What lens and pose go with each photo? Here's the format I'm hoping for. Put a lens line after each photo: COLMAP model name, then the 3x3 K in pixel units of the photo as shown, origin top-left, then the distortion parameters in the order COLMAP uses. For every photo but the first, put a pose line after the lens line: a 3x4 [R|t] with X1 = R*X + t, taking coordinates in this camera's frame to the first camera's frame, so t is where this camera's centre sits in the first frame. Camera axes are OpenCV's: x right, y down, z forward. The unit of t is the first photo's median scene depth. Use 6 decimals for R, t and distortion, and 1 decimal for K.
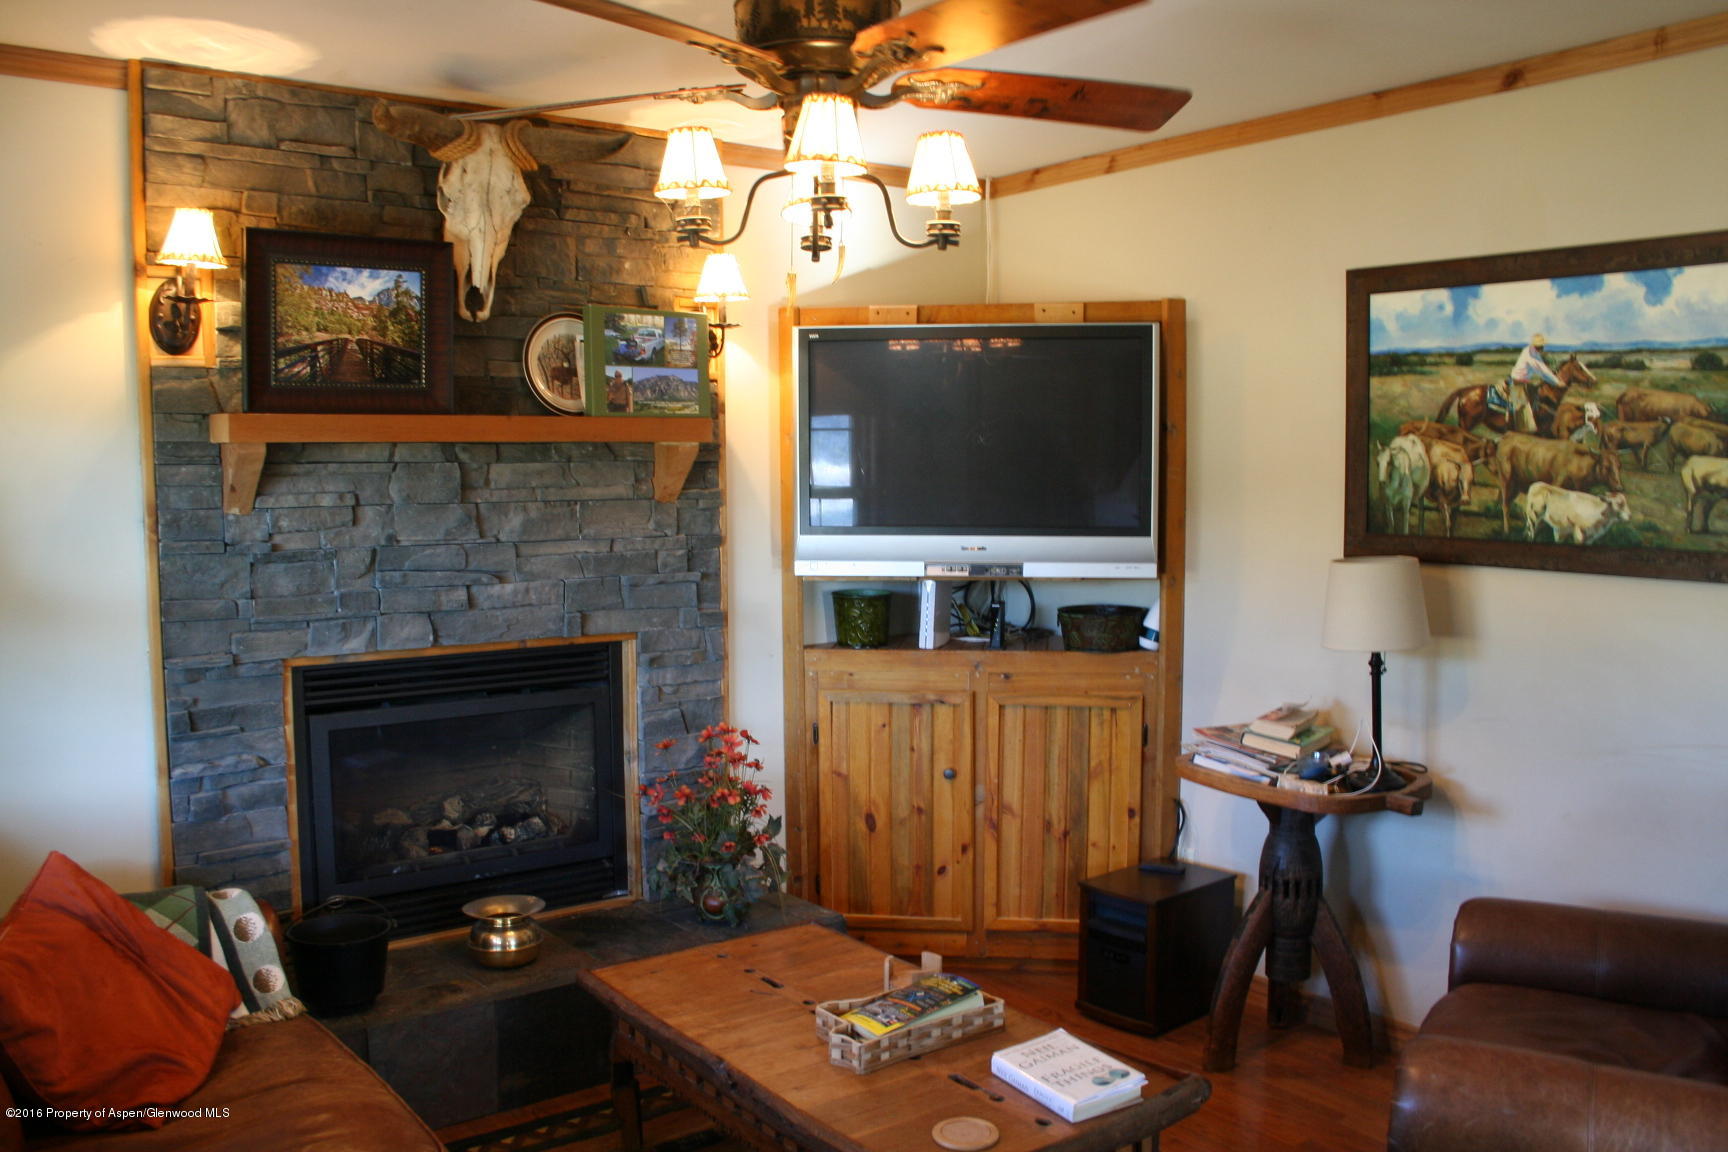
lens RADIAL K [[1426.2, 0, 864.0], [0, 1426.2, 576.0], [0, 0, 1]] dist [-0.156626, 0.127704]
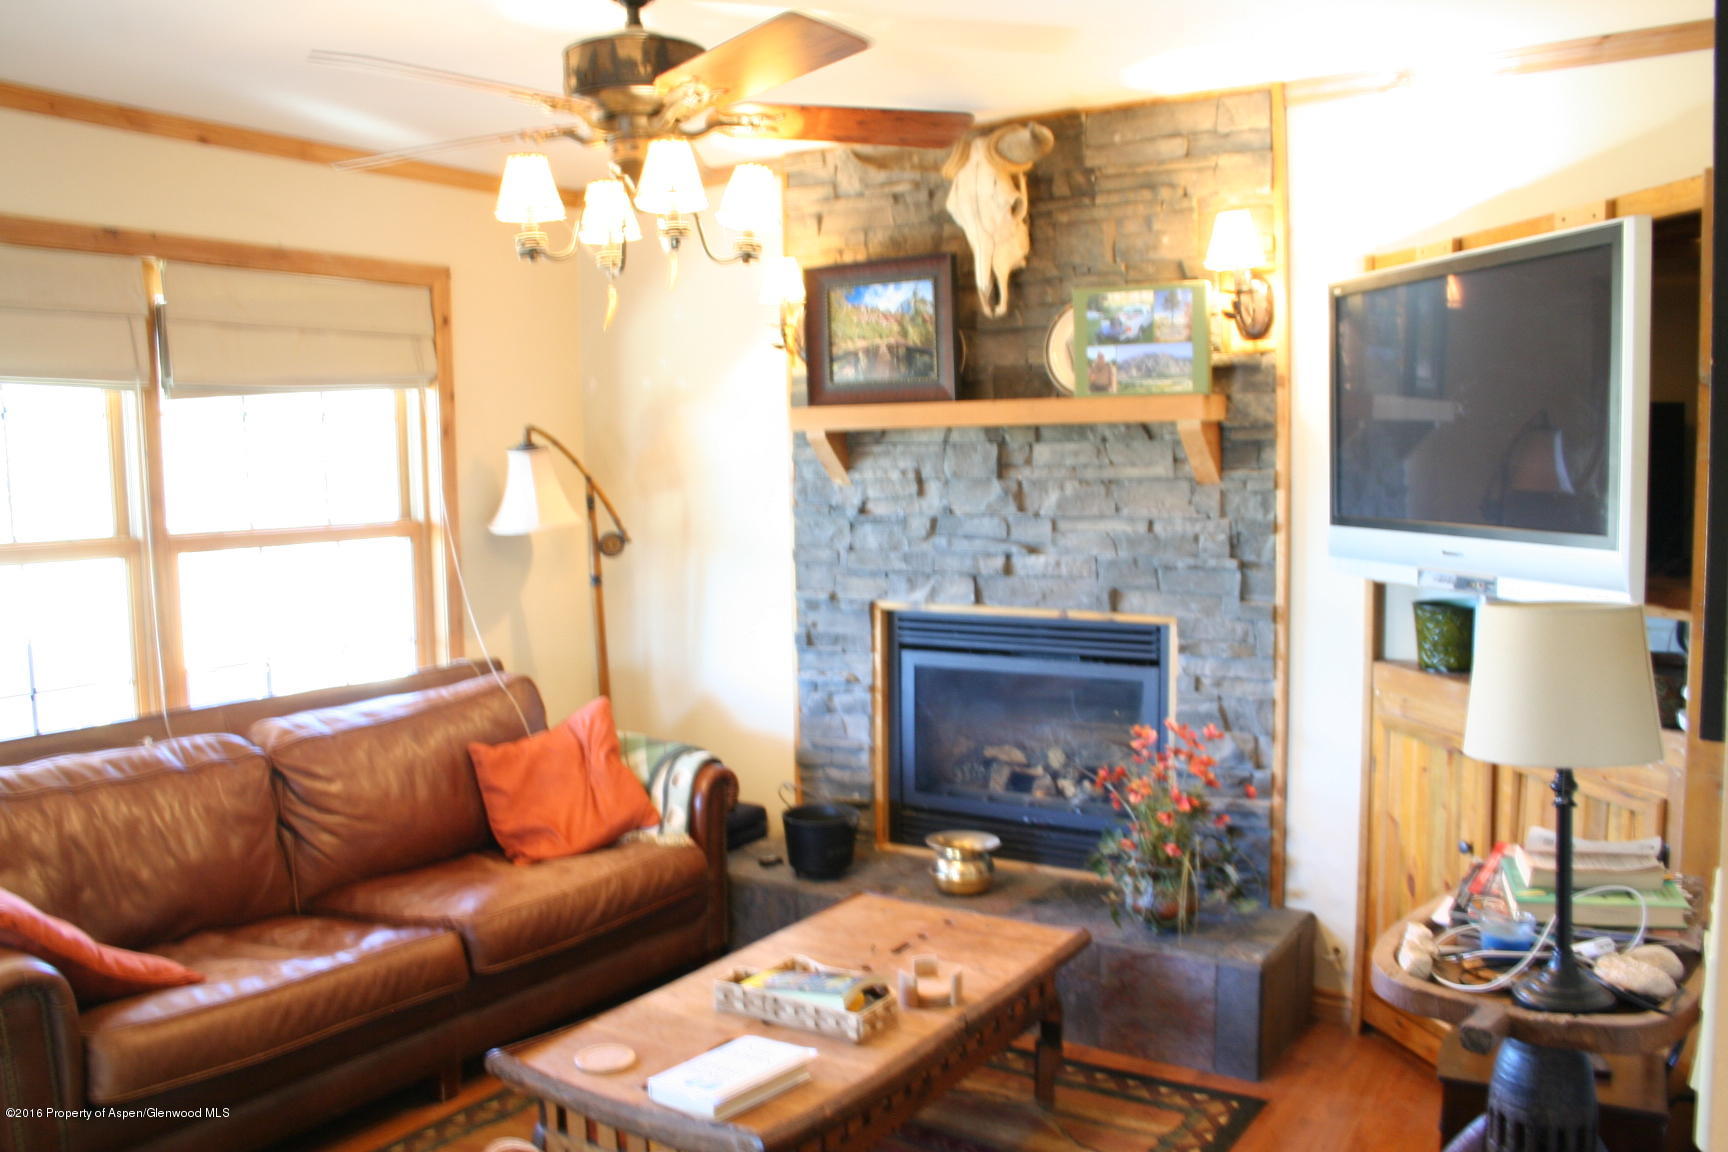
lens RADIAL K [[1426.2, 0, 864.0], [0, 1426.2, 576.0], [0, 0, 1]] dist [-0.156626, 0.127704]
pose [[0.357283, 0.078368, -0.930702, 0.717226], [-0.058231, 0.996404, 0.061546, -0.038313], [0.932179, 0.032206, 0.360562, 0.487273]]
